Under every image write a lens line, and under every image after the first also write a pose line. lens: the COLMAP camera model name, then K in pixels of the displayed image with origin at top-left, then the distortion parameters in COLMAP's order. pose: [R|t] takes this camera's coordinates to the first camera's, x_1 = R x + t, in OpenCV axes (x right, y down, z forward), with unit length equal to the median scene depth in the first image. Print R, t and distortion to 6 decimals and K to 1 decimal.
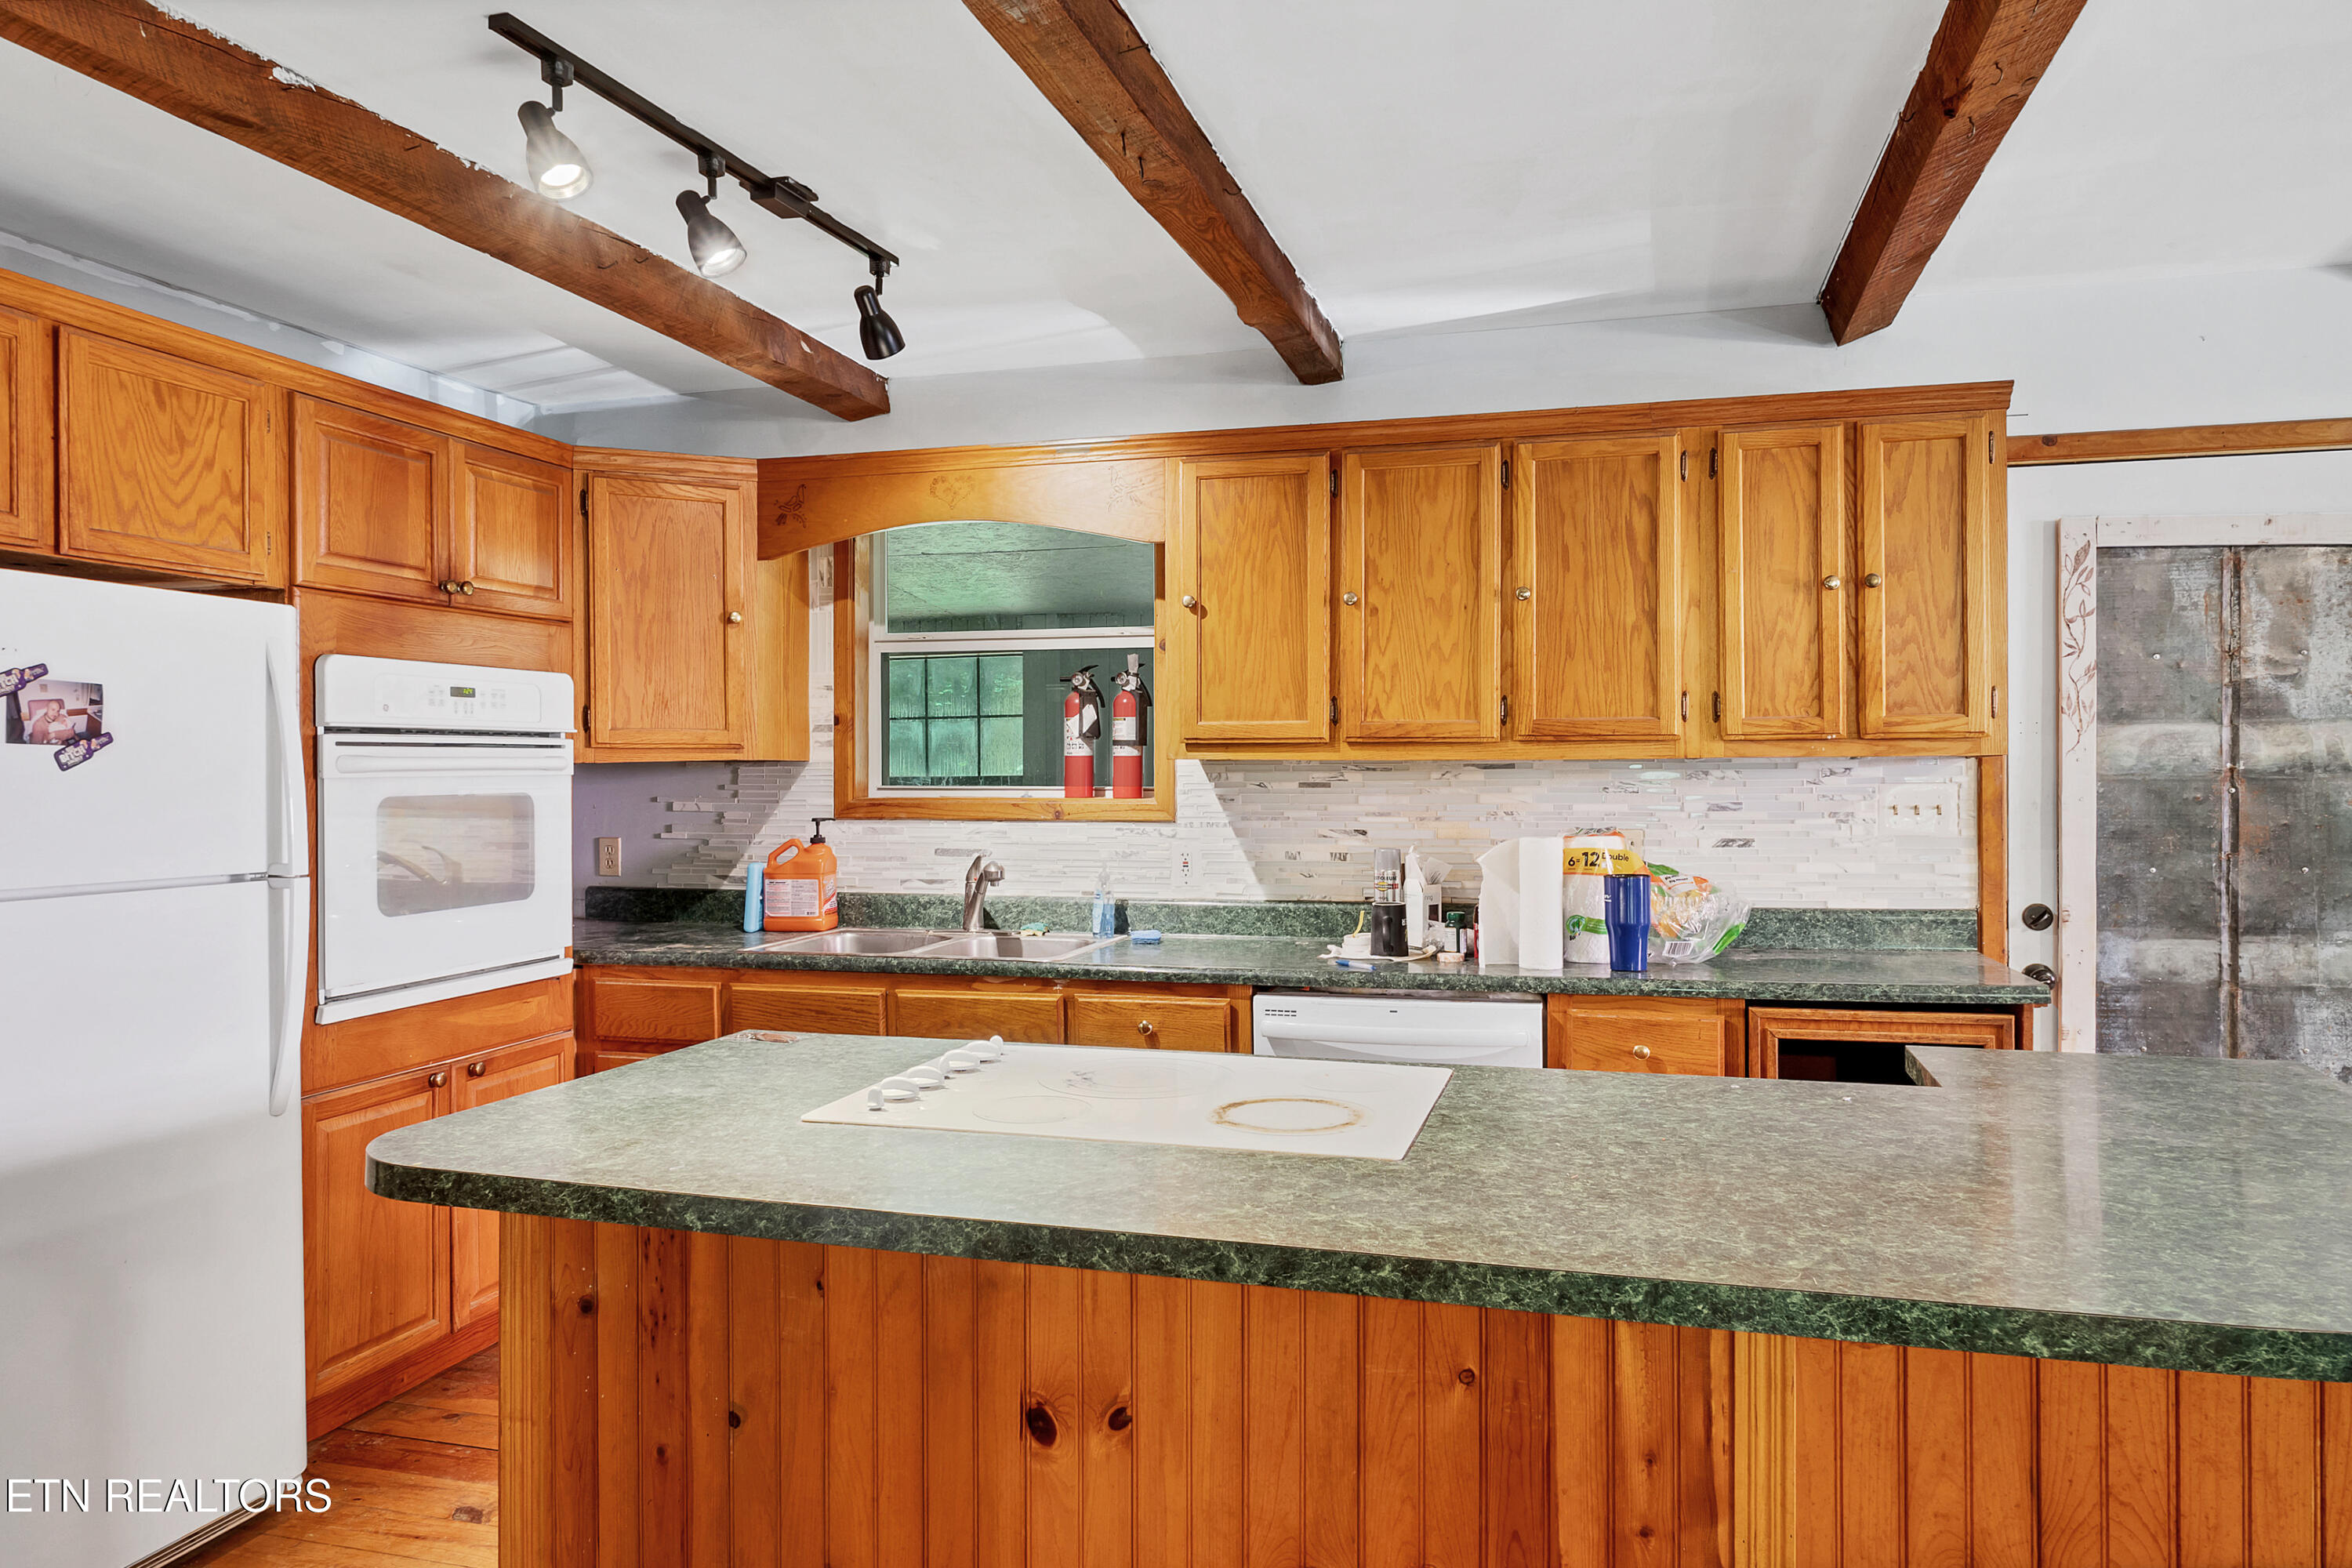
lens RADIAL K [[1544.6, 0, 1176.0], [0, 1544.6, 784.0], [0, 0, 1]] dist [-0.000757, -0.001344]
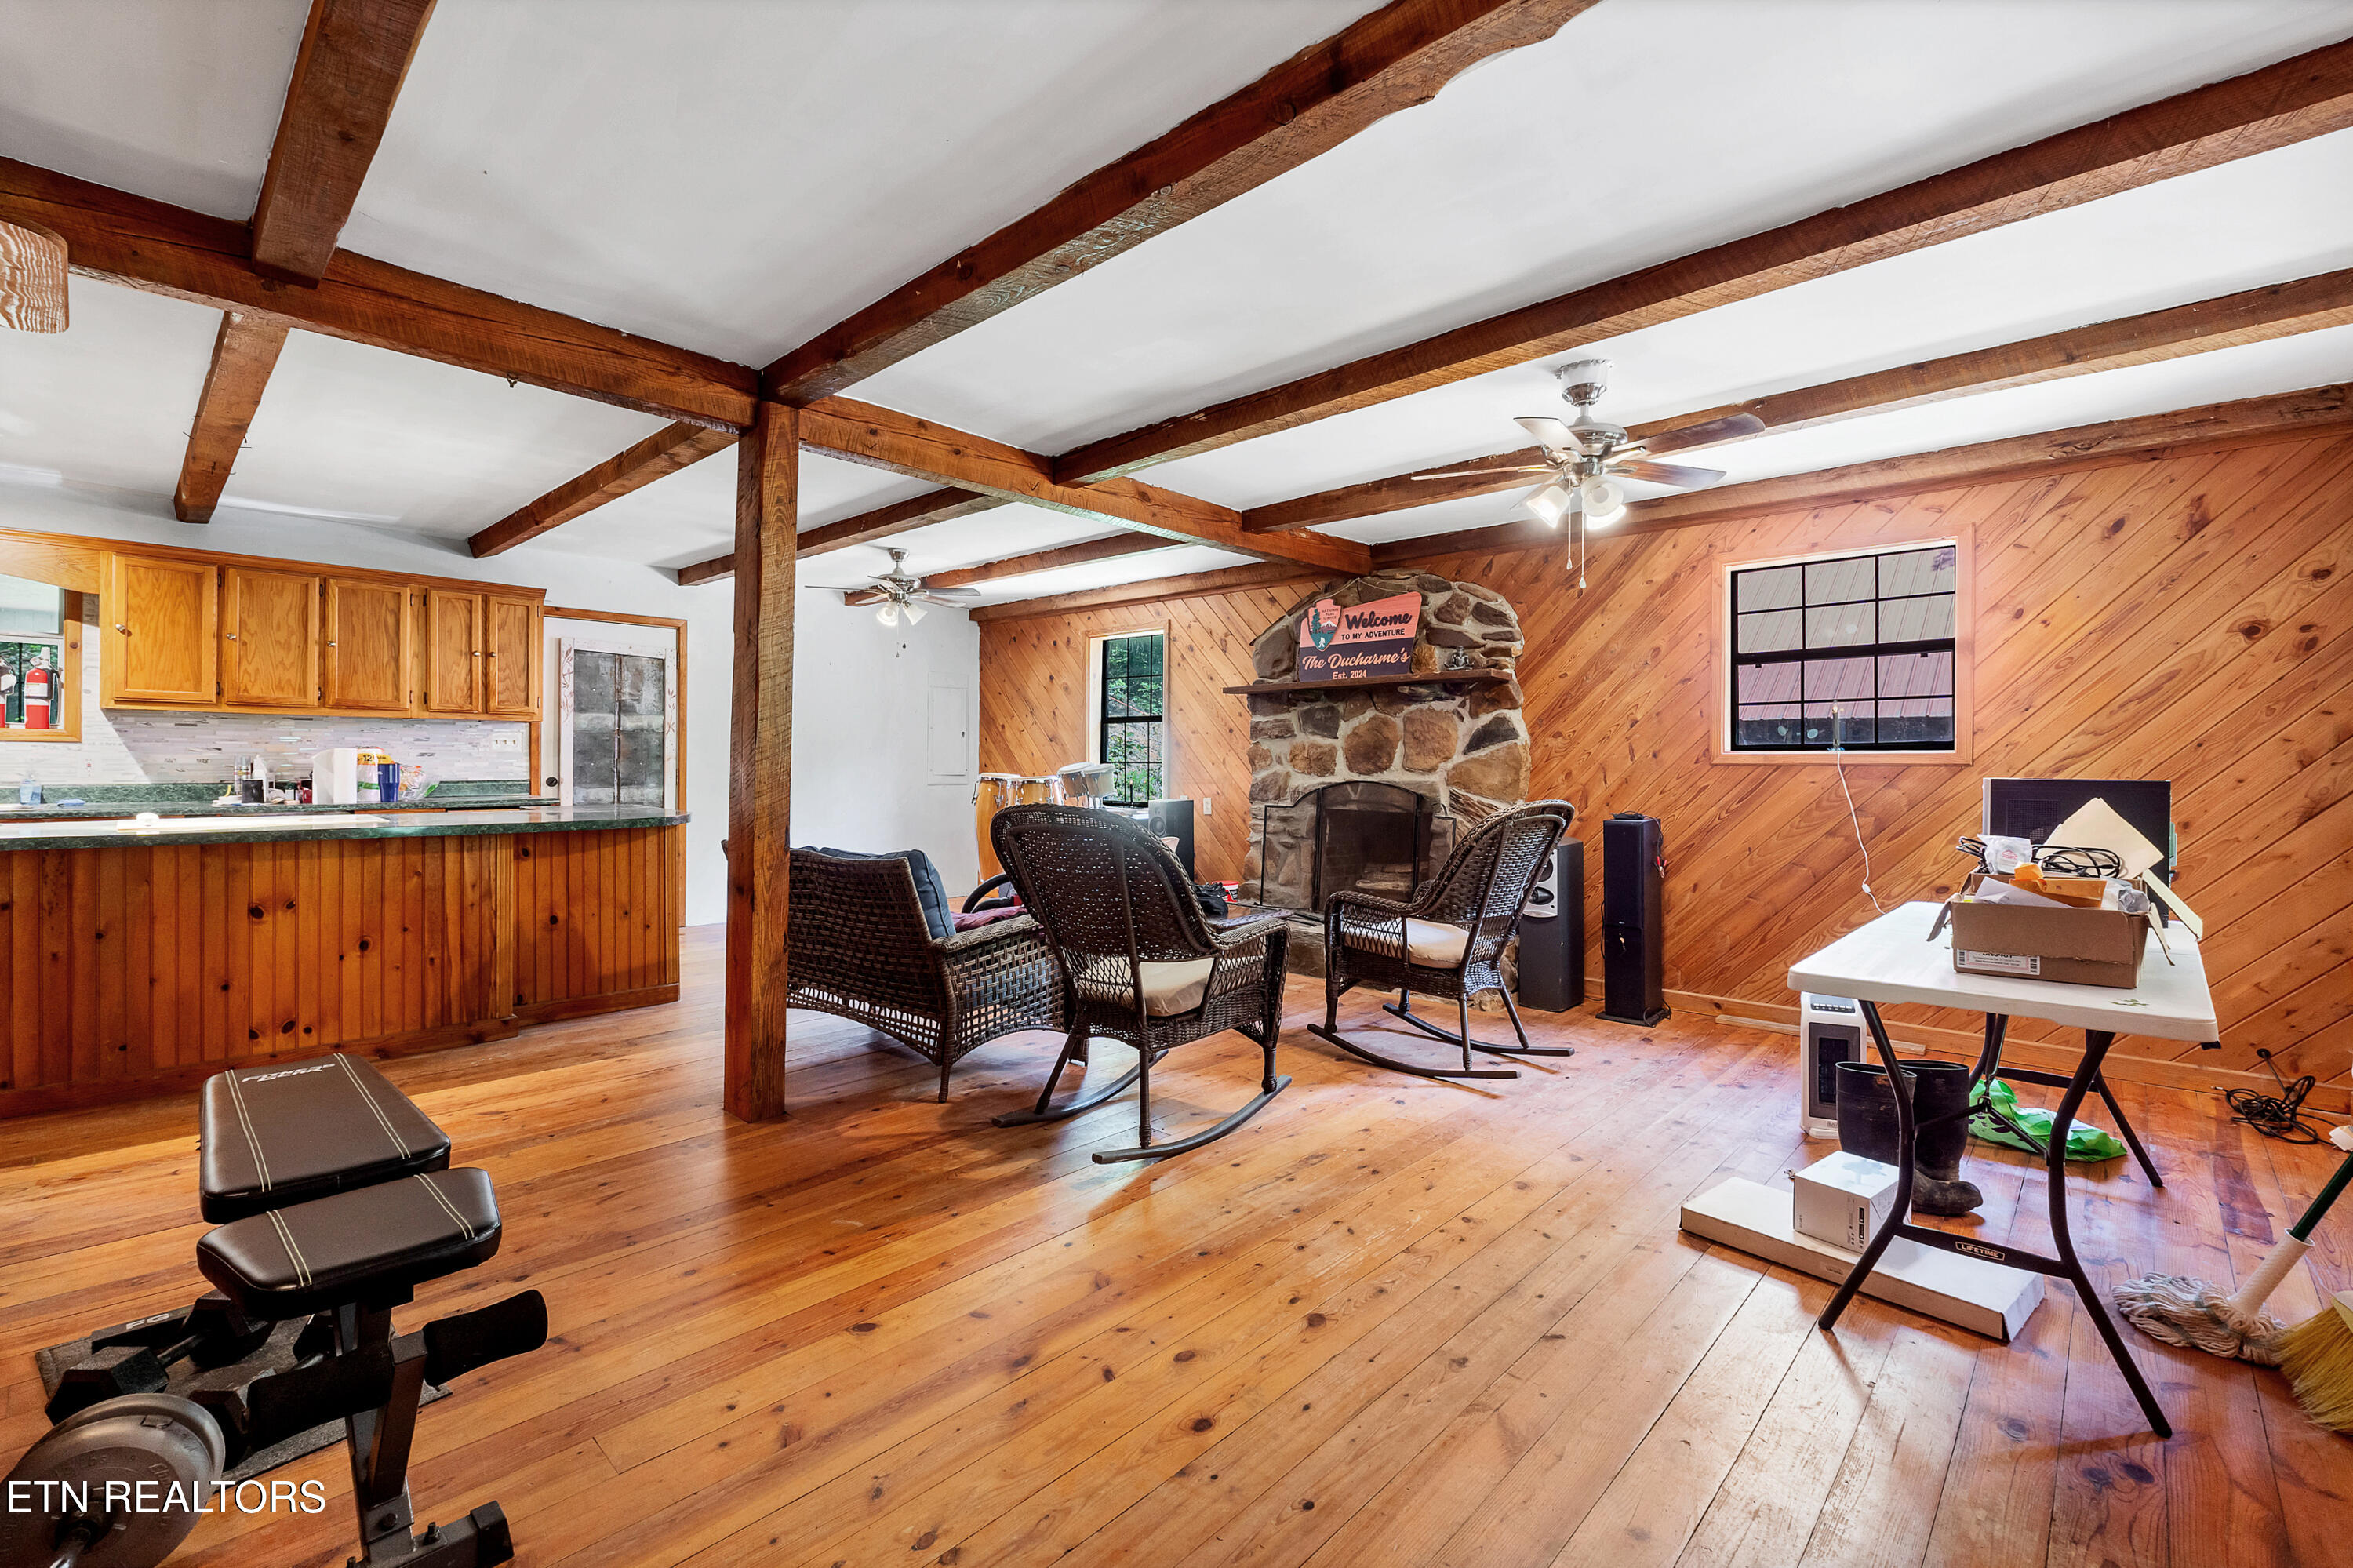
lens RADIAL K [[1021.9, 0, 1162.7], [0, 1021.9, 765.9], [0, 0, 1]] dist [-0.008774, -0.000095]
pose [[0.471844, 0.003843, 0.881674, -0.529659], [-0.005385, 0.999984, -0.001477, 0.055194], [-0.881666, -0.004051, 0.471857, -0.817512]]
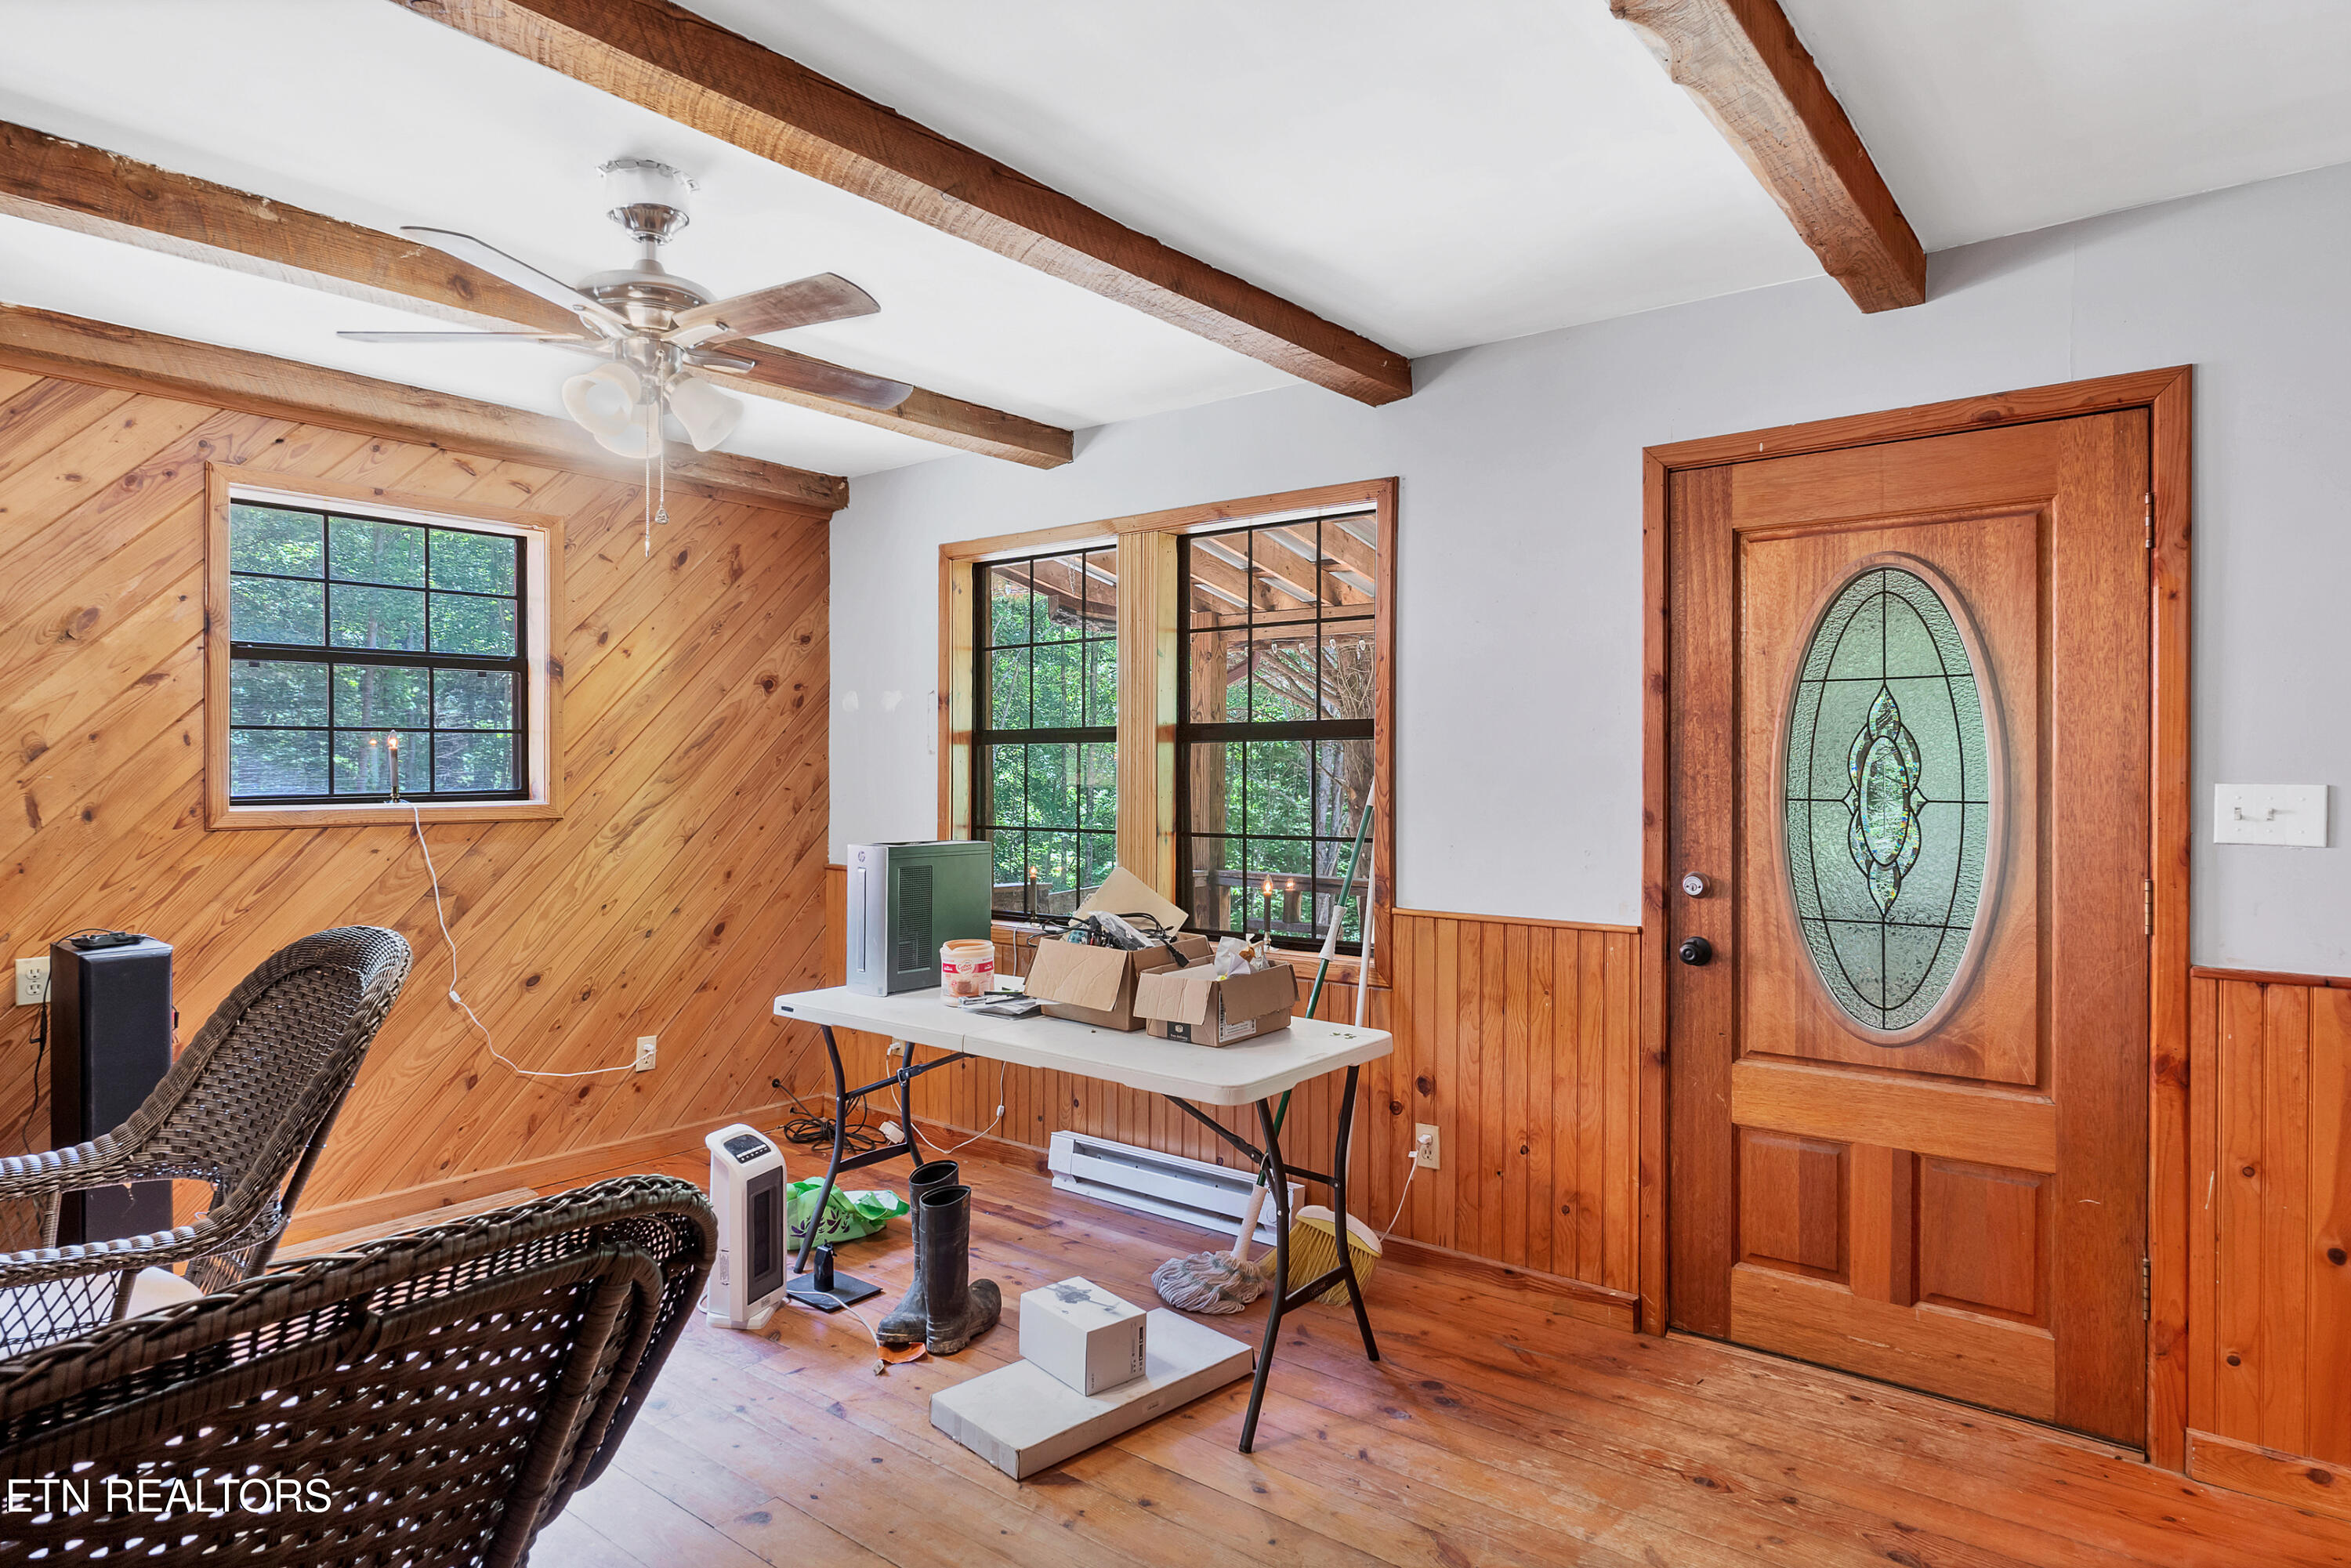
lens RADIAL K [[1326.6, 0, 1175.5], [0, 1326.6, 784.0], [0, 0, 1]] dist [-0.004431, 0.000413]
pose [[-0.924905, -0.005446, 0.380159, -0.065241], [-0.001044, 0.999930, 0.011784, 0.001986], [-0.380196, 0.010503, -0.924846, -0.190985]]
